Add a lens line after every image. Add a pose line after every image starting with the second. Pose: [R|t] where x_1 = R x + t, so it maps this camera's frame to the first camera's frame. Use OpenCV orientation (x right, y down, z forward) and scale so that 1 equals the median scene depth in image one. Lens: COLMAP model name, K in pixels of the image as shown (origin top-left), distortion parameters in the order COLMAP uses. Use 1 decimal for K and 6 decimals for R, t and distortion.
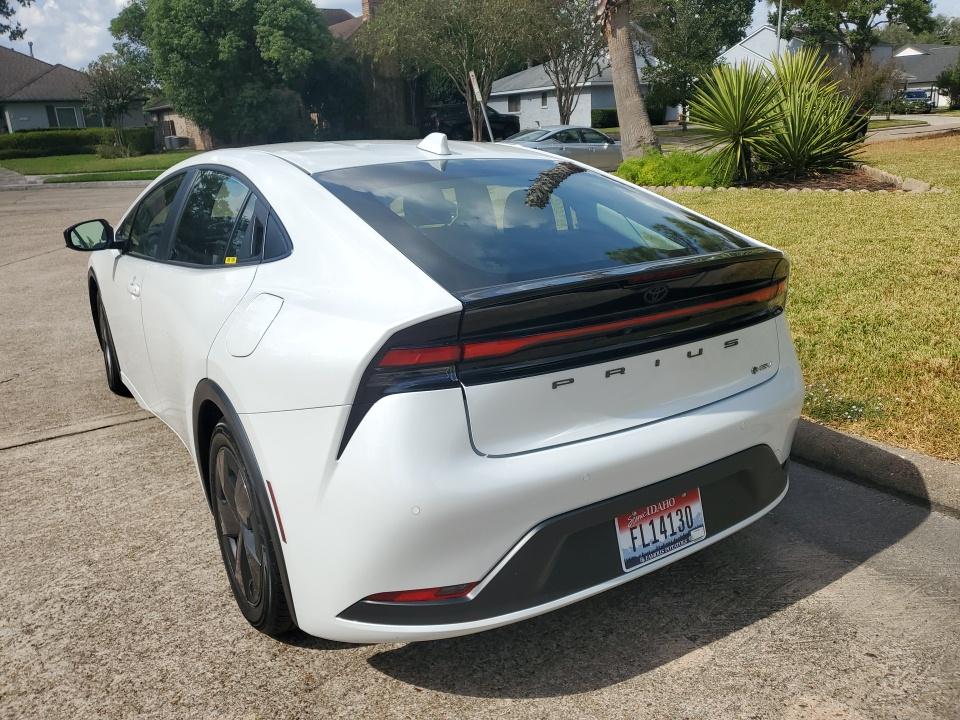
lens RADIAL K [[711.5, 0, 475.1], [0, 711.5, 358.1], [0, 0, 1]] dist [0.011324, 0.002777]
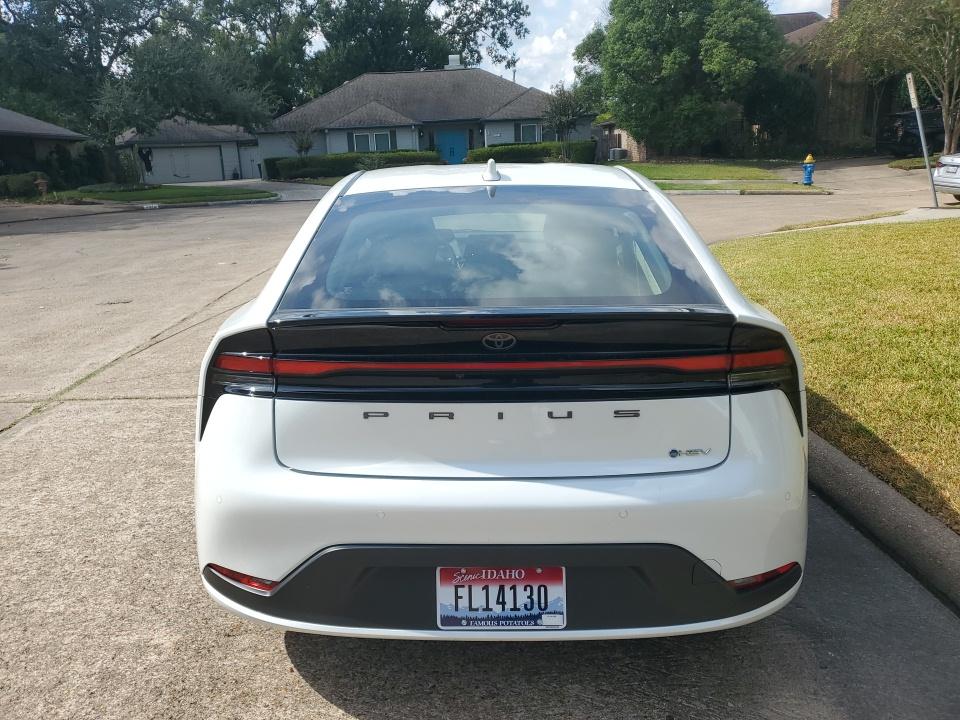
lens RADIAL K [[711.5, 0, 475.1], [0, 711.5, 358.1], [0, 0, 1]] dist [0.011324, 0.002777]
pose [[0.838496, 0.153310, -0.522896, 0.634550], [-0.161414, 0.986419, 0.030375, -0.081764], [0.520451, 0.058933, 0.851855, 0.183581]]
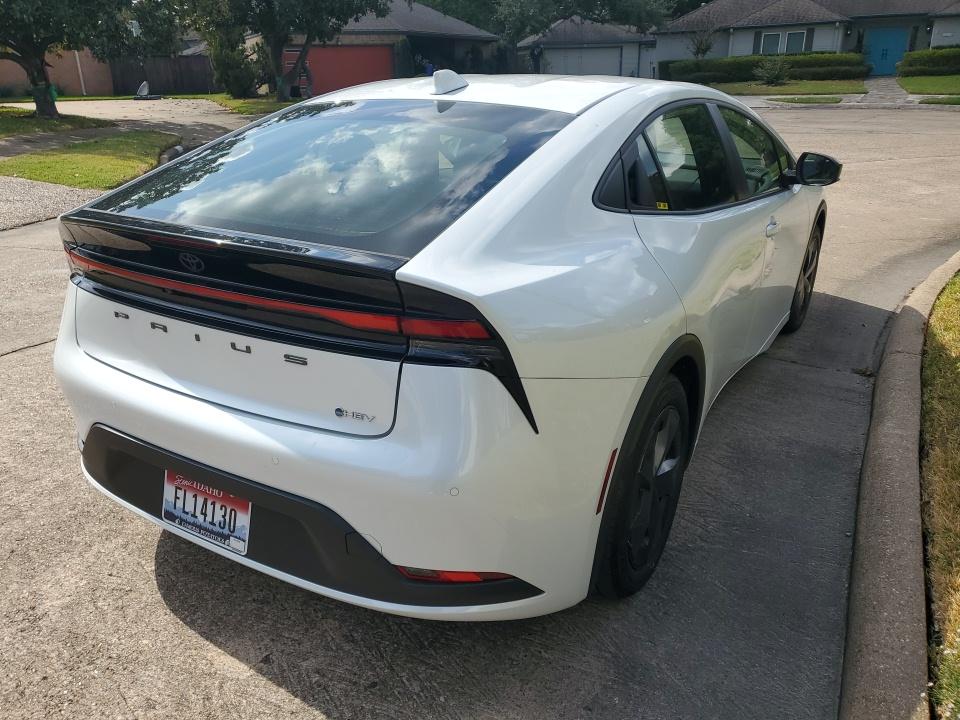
lens RADIAL K [[722.2, 0, 490.6], [0, 722.2, 357.8], [0, 0, 1]] dist [0.015685, -0.004417]
pose [[0.472618, 0.349769, -0.808884, 1.102336], [-0.269824, 0.931216, 0.245013, -0.276238], [0.838944, 0.102459, 0.534486, 0.749974]]
